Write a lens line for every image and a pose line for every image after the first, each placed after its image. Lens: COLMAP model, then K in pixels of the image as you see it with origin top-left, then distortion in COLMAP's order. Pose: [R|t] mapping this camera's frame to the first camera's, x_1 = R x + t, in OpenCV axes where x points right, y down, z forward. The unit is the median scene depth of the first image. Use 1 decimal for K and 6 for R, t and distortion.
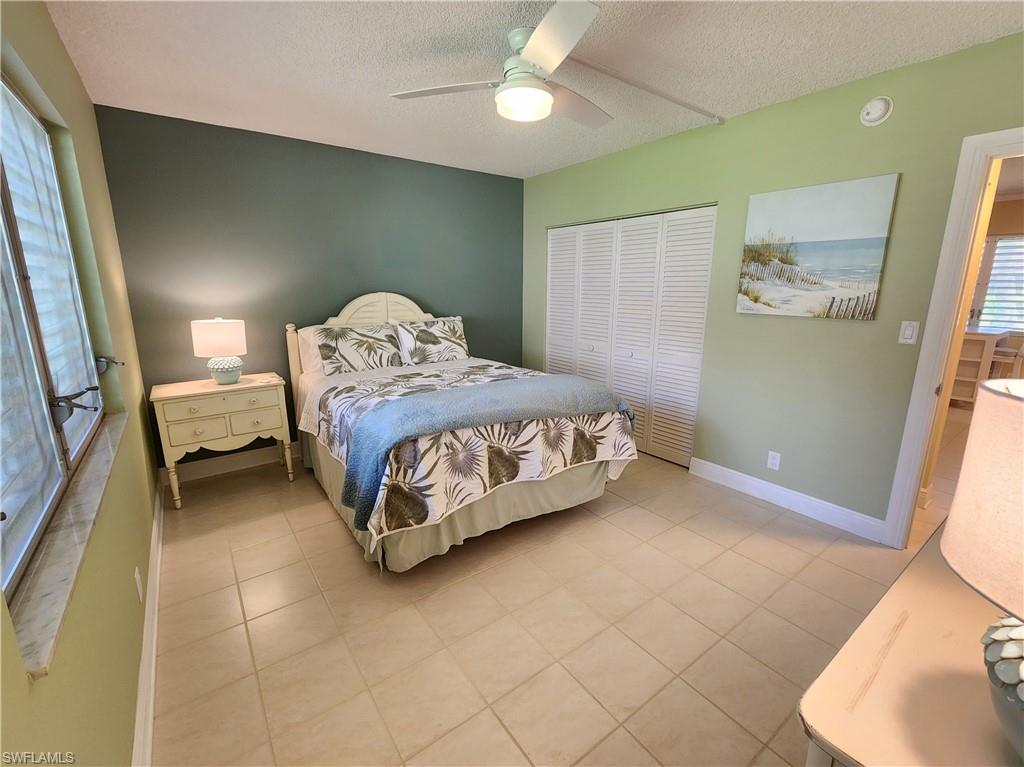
lens RADIAL K [[455.1, 0, 518.1], [0, 455.1, 381.9], [0, 0, 1]] dist [-0.001401, -0.000173]
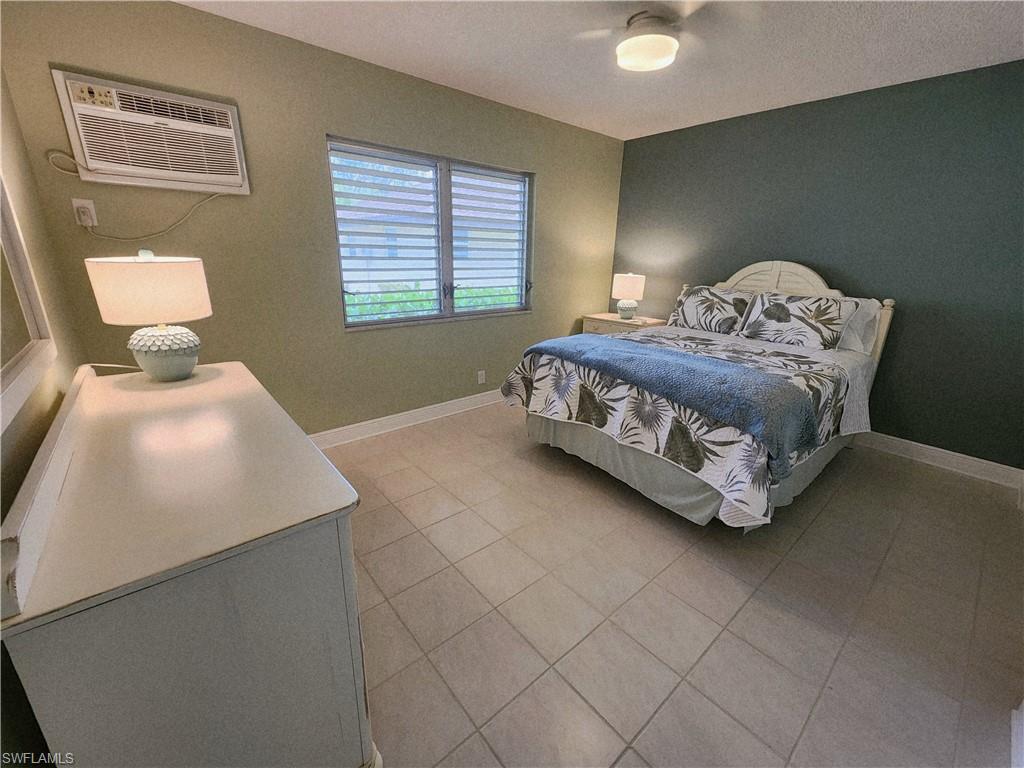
lens RADIAL K [[421.5, 0, 509.9], [0, 421.5, 383.0], [0, 0, 1]] dist [0.000462, -0.000462]
pose [[0.062683, 0.289111, -0.955241, 0.879217], [-0.235116, 0.934463, 0.267394, -0.099772], [0.969944, 0.207832, 0.126550, 0.631583]]
